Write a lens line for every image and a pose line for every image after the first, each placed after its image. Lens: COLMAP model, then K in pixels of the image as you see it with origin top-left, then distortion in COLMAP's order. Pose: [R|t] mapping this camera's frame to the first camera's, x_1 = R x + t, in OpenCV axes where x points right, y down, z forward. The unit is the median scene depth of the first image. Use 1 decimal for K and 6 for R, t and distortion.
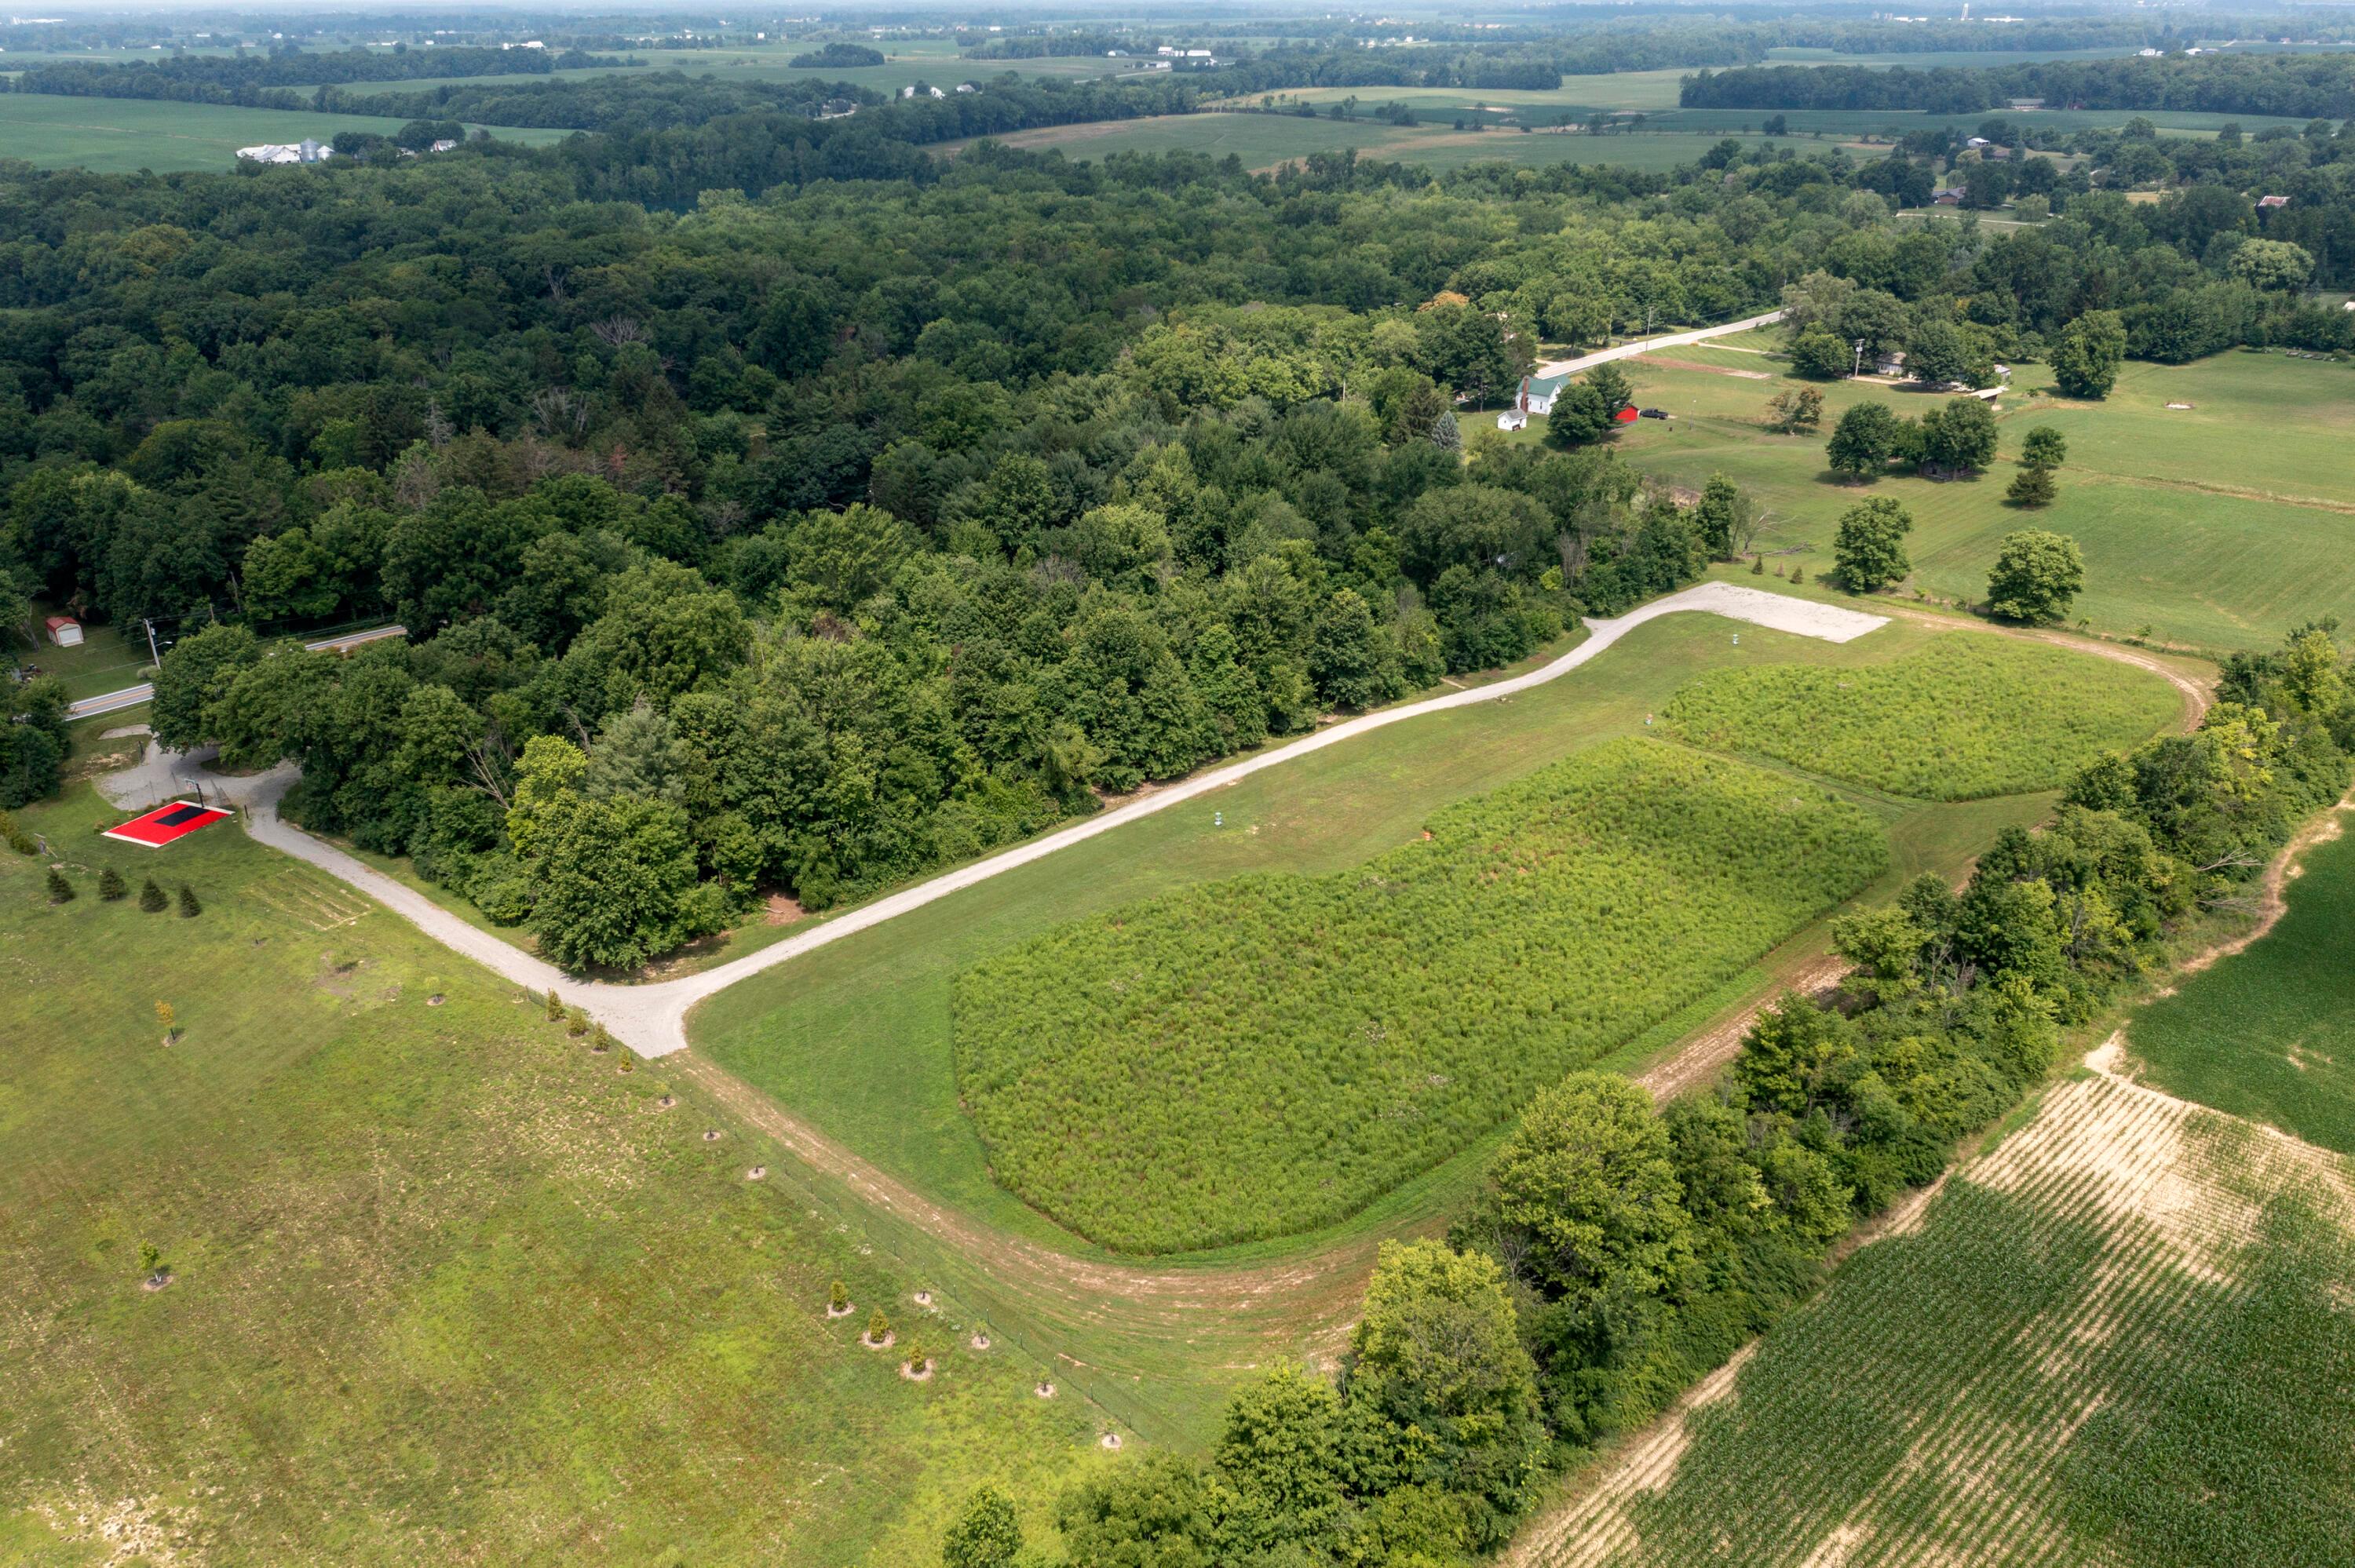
lens RADIAL K [[1882.2, 0, 1177.5], [0, 1882.2, 784.0], [0, 0, 1]] dist [-0.029827, -0.002661]
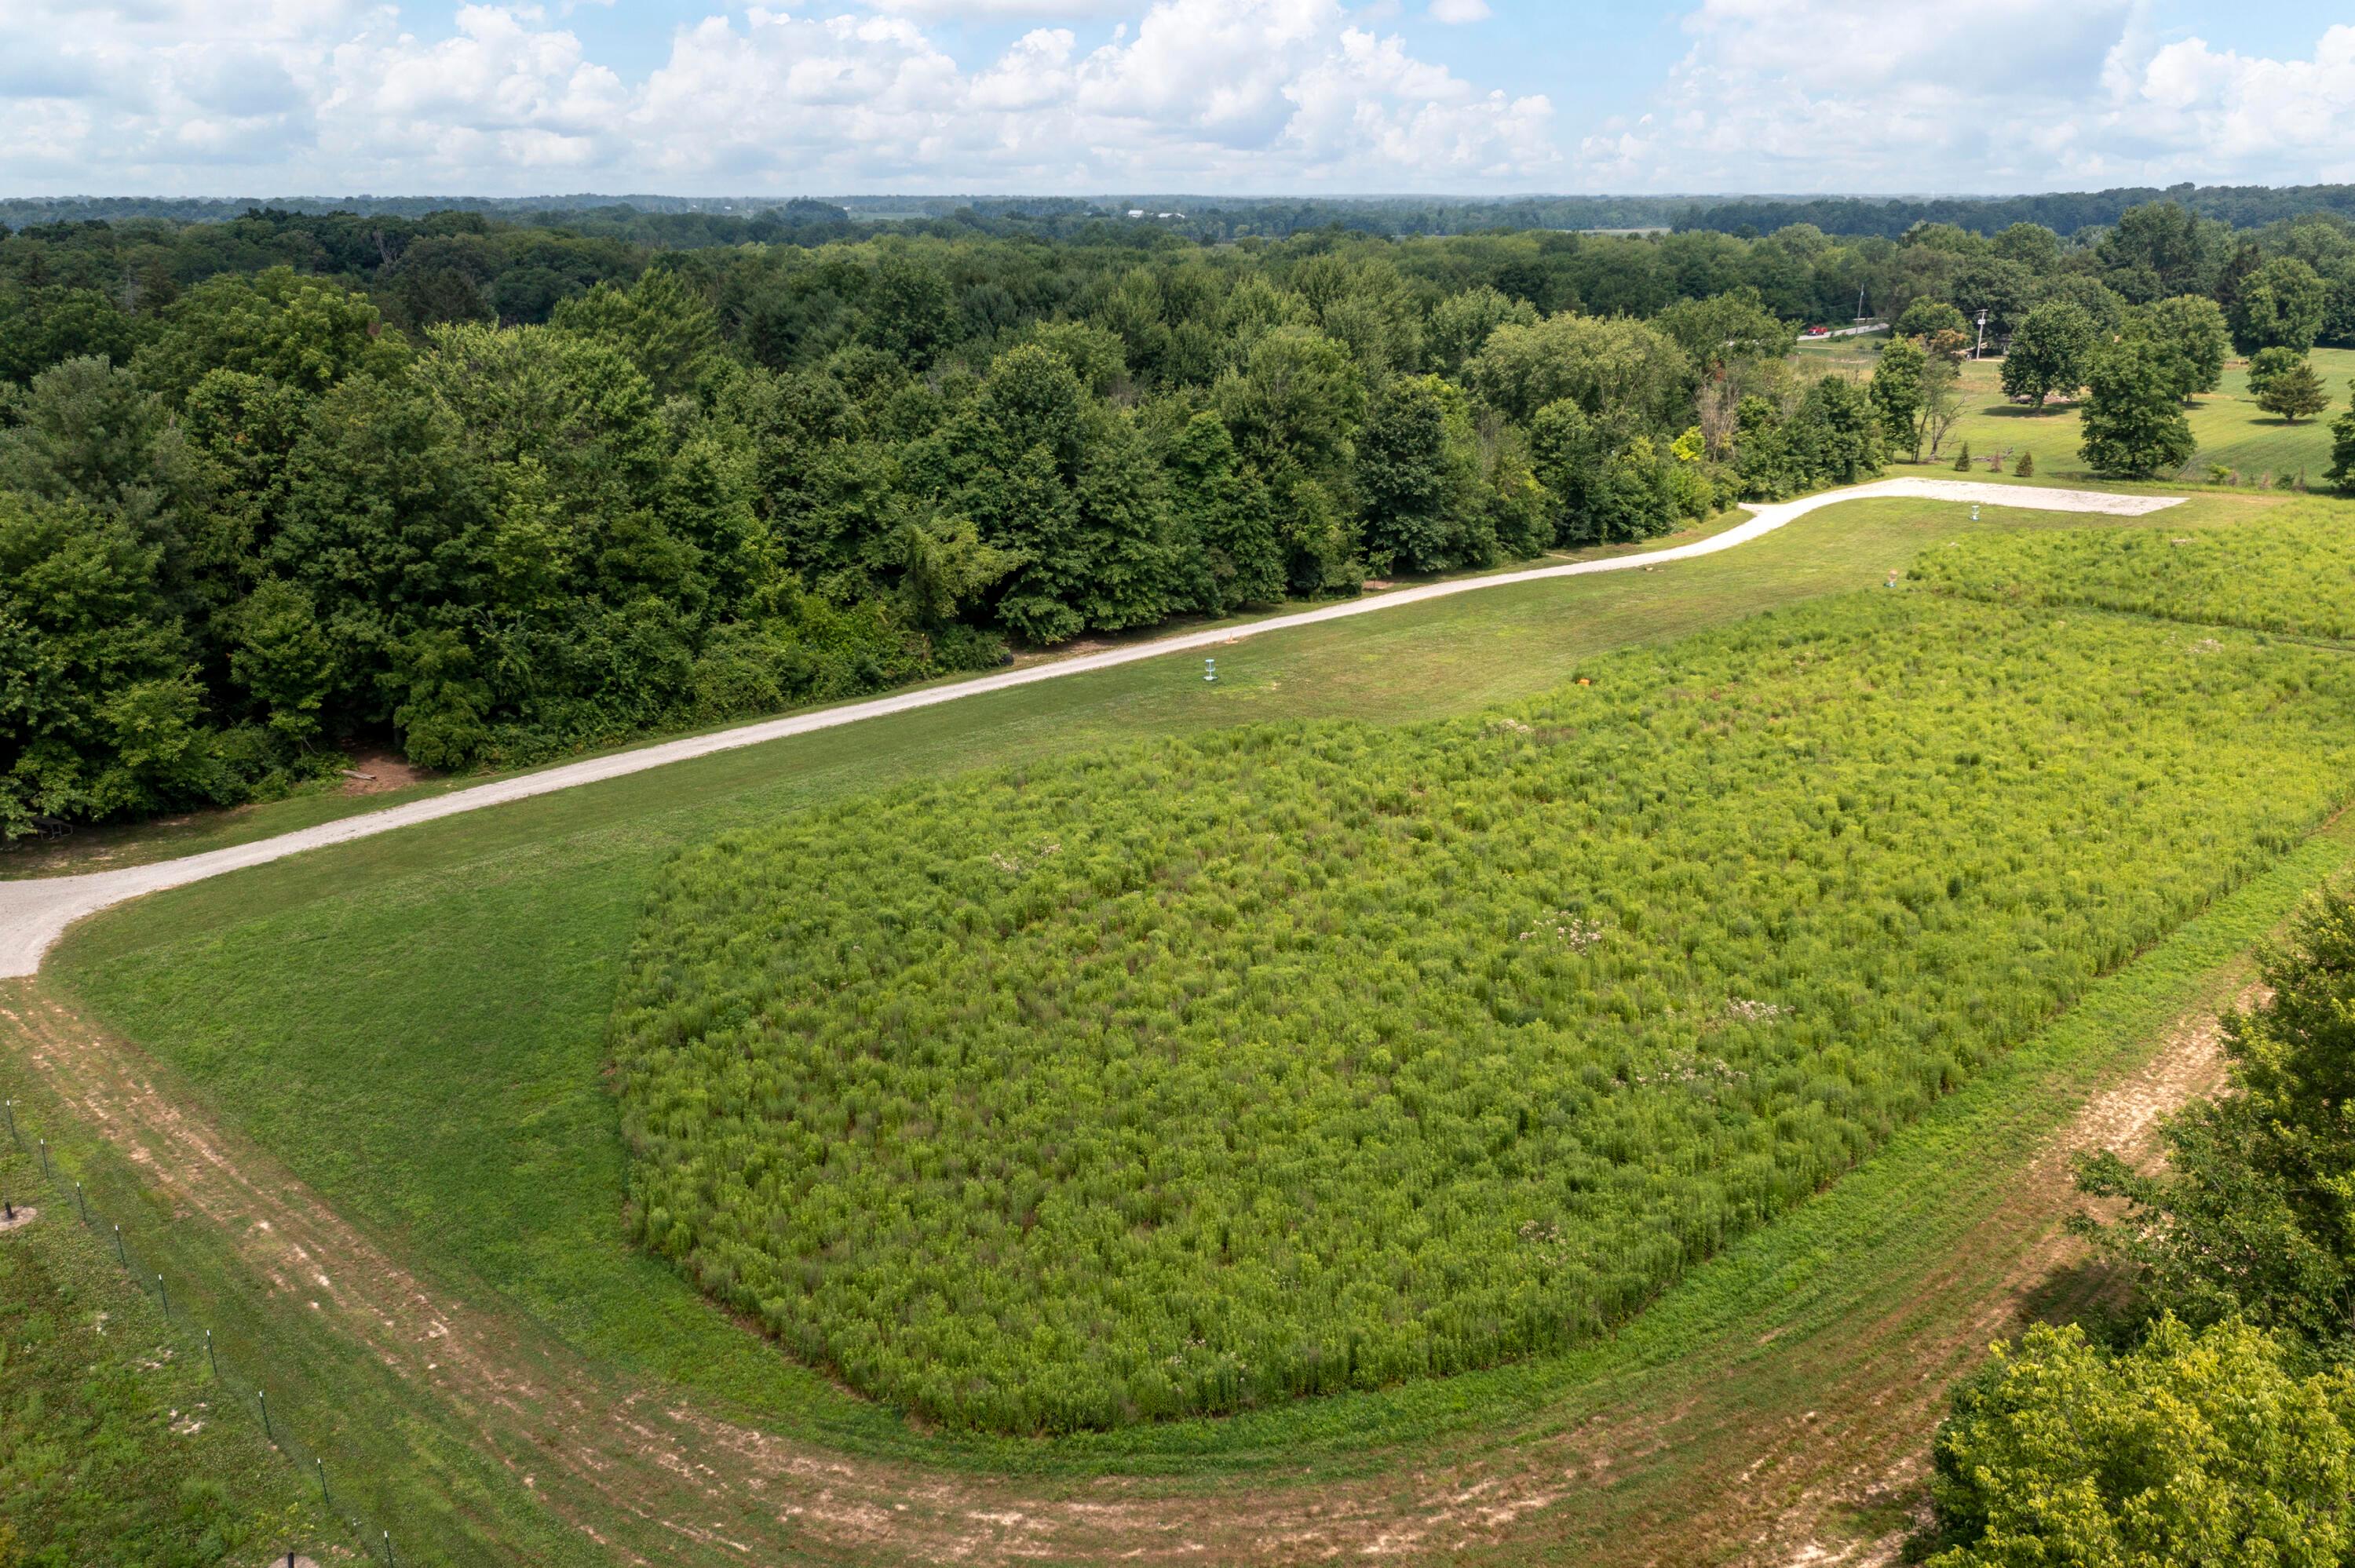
lens RADIAL K [[1908.2, 0, 1177.5], [0, 1908.2, 784.0], [0, 0, 1]] dist [-0.022735, -0.002404]
pose [[0.999882, 0.001151, 0.015310, 0.003416], [0.000437, 0.994650, -0.103300, 0.124455], [-0.015347, 0.103295, 0.994532, 0.475529]]
